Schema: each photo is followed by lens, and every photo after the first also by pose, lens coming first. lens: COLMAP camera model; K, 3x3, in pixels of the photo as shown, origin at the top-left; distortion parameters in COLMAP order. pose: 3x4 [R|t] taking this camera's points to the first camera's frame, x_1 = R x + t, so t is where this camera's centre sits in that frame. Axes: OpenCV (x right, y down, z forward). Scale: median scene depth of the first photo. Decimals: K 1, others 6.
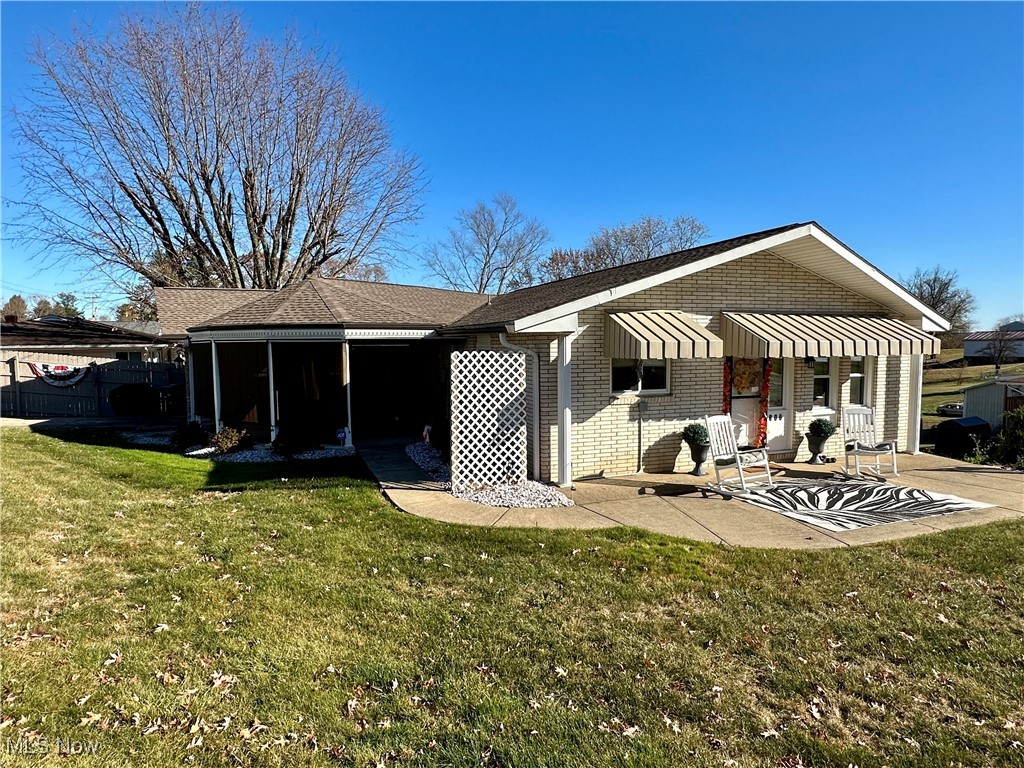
lens RADIAL K [[603.0, 0, 509.8], [0, 603.0, 383.6], [0, 0, 1]] dist [-0.000504, -0.002073]
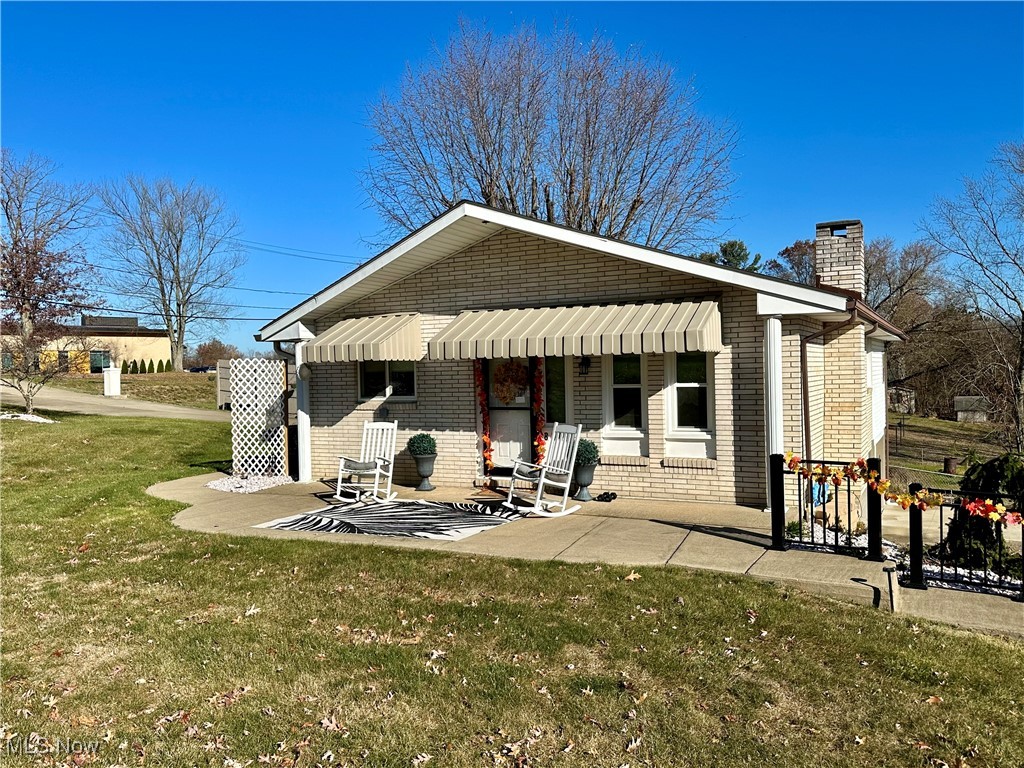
lens RADIAL K [[818.1, 0, 513.9], [0, 818.1, 383.7], [0, 0, 1]] dist [0.095039, 0.002015]
pose [[0.685801, -0.001616, -0.727787, 1.404064], [-0.038583, 0.998511, -0.038575, 0.035864], [0.726765, 0.054535, 0.684718, 0.262401]]
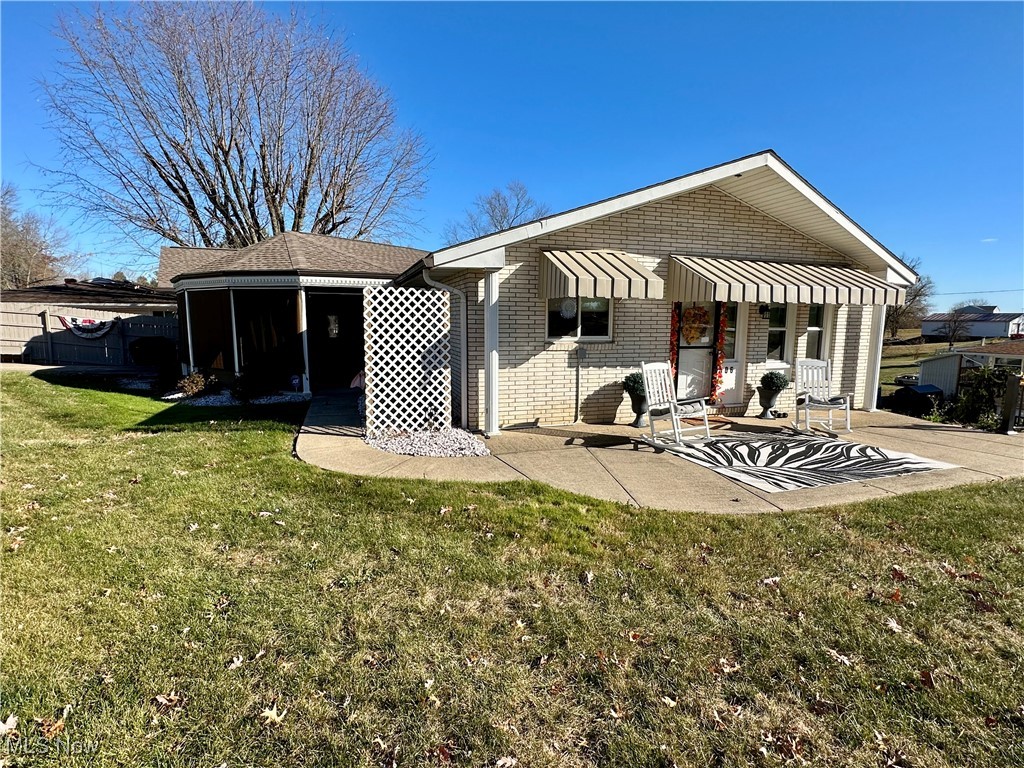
lens RADIAL K [[509.7, 0, 513.3], [0, 509.7, 380.3], [0, 0, 1]] dist [-0.002298, -0.000334]
pose [[0.999460, 0.019352, -0.026542, 0.144648], [-0.017868, 0.998324, 0.055045, 0.040304], [0.027563, -0.054541, 0.998131, 0.208866]]
